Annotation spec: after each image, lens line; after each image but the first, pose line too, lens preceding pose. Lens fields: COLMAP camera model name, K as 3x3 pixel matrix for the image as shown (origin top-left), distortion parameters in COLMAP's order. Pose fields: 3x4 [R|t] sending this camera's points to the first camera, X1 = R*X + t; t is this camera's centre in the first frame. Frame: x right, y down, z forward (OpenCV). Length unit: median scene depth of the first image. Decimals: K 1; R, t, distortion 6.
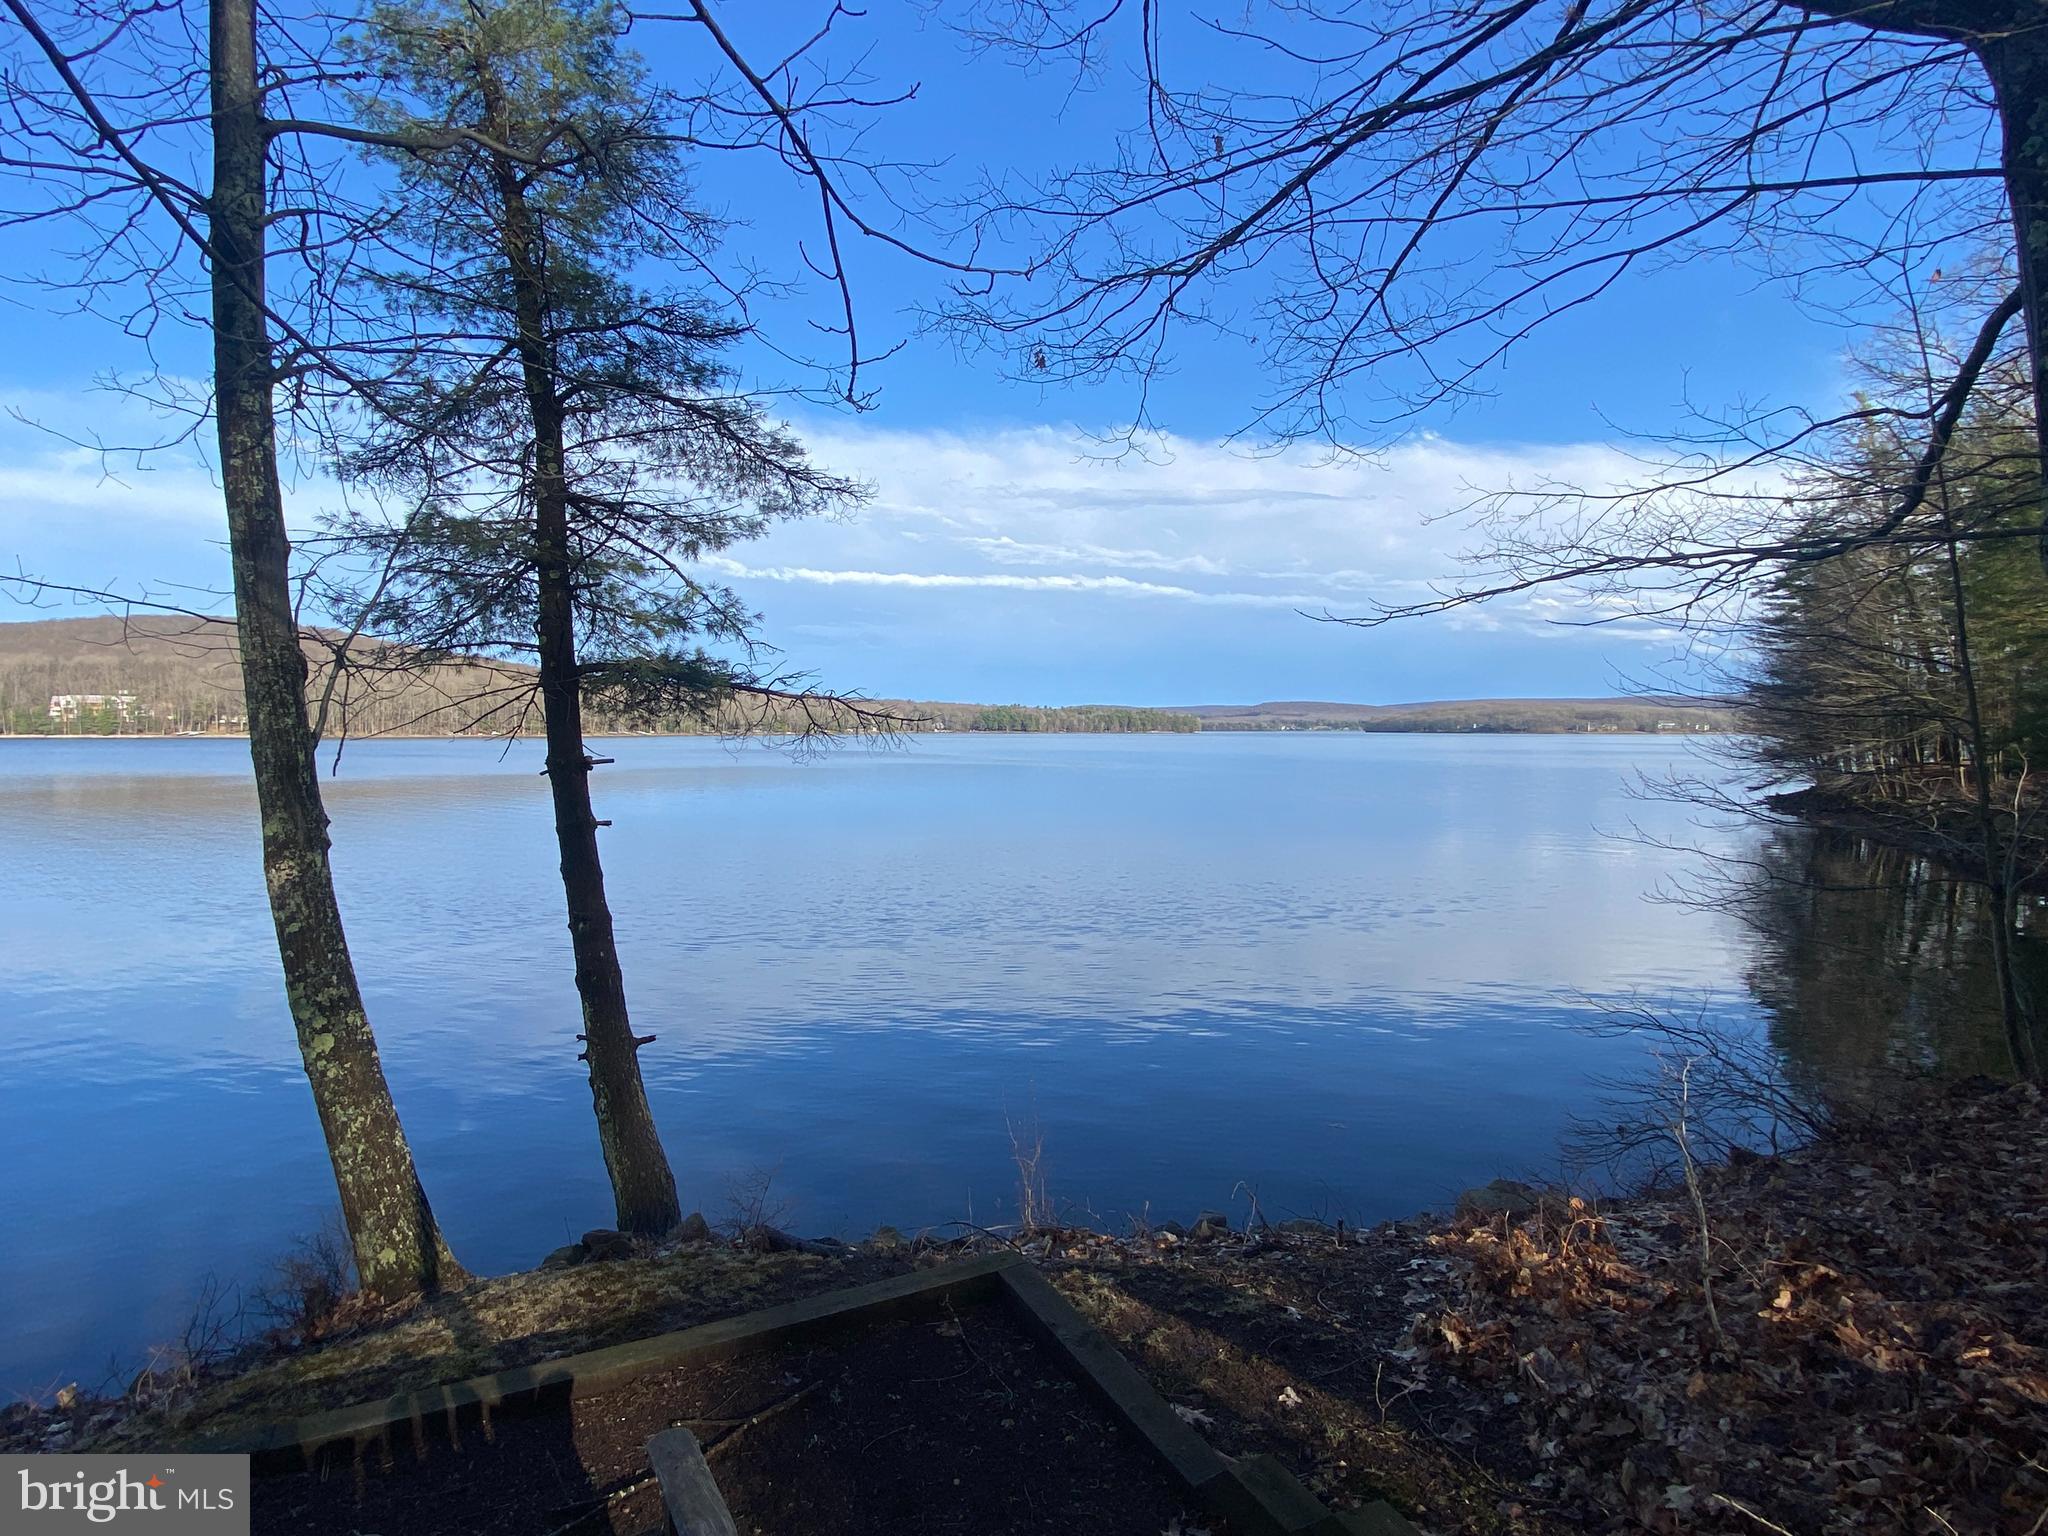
lens RADIAL K [[1067.9, 0, 1024.0], [0, 1067.9, 768.0], [0, 0, 1]] dist [0.002858, -0.000173]
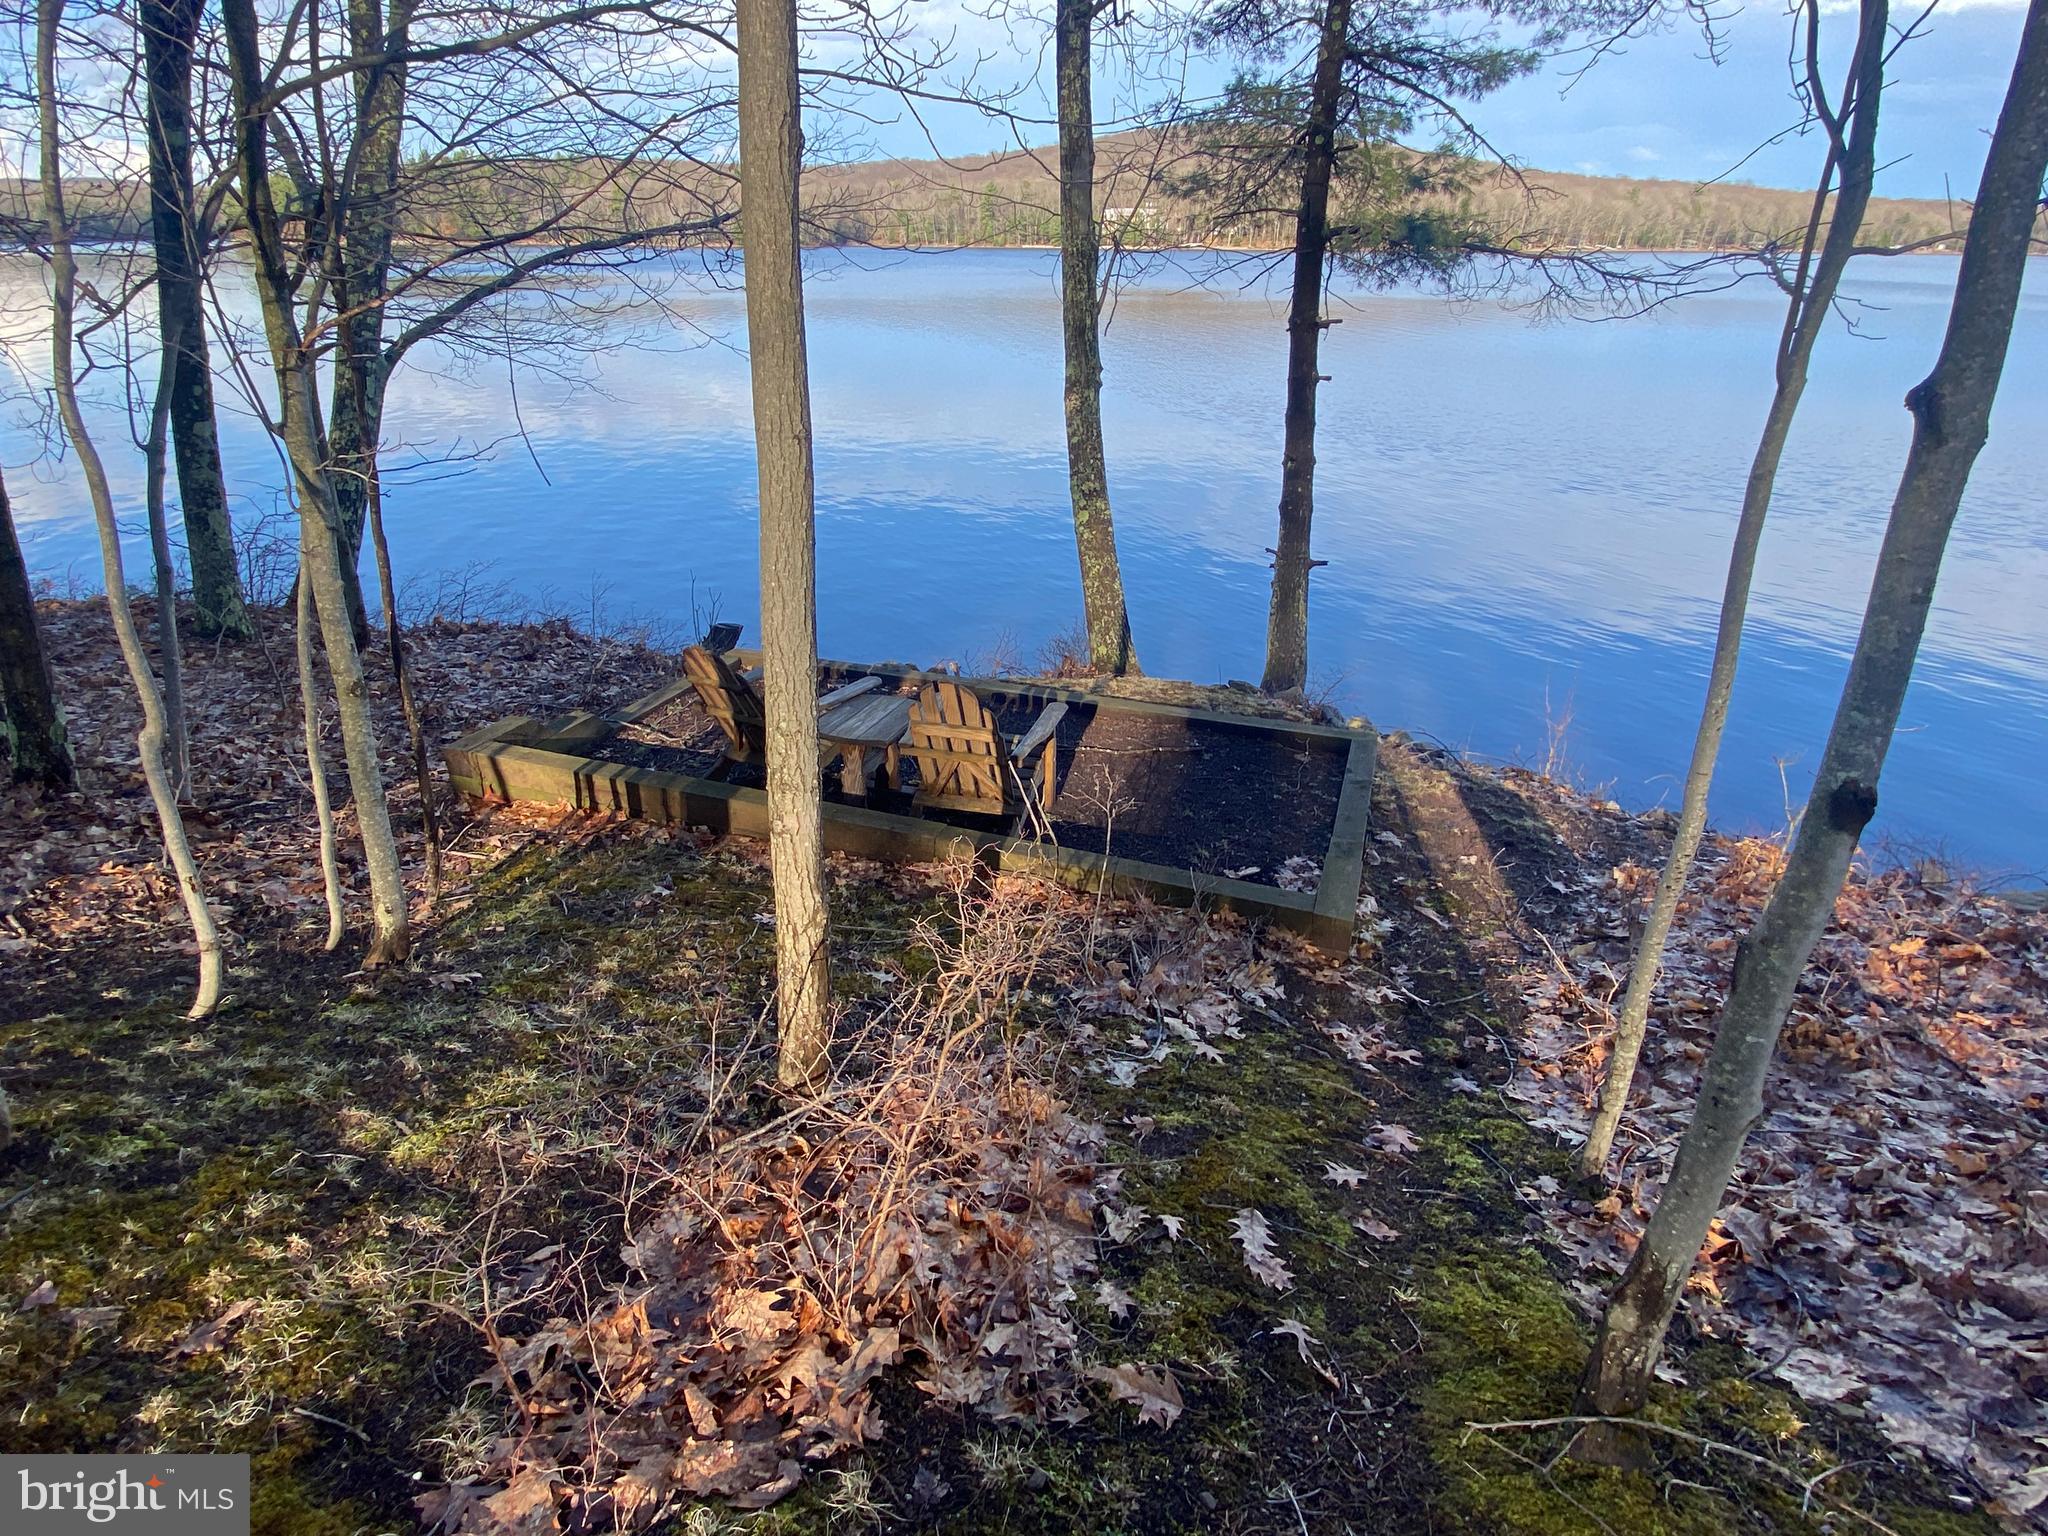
lens RADIAL K [[1067.9, 0, 1024.0], [0, 1067.9, 768.0], [0, 0, 1]] dist [0.002858, -0.000173]
pose [[0.691413, 0.318215, -0.648604, 0.428127], [-0.023423, 0.907173, 0.420105, -0.069474], [0.722080, -0.275274, 0.634685, -0.184715]]
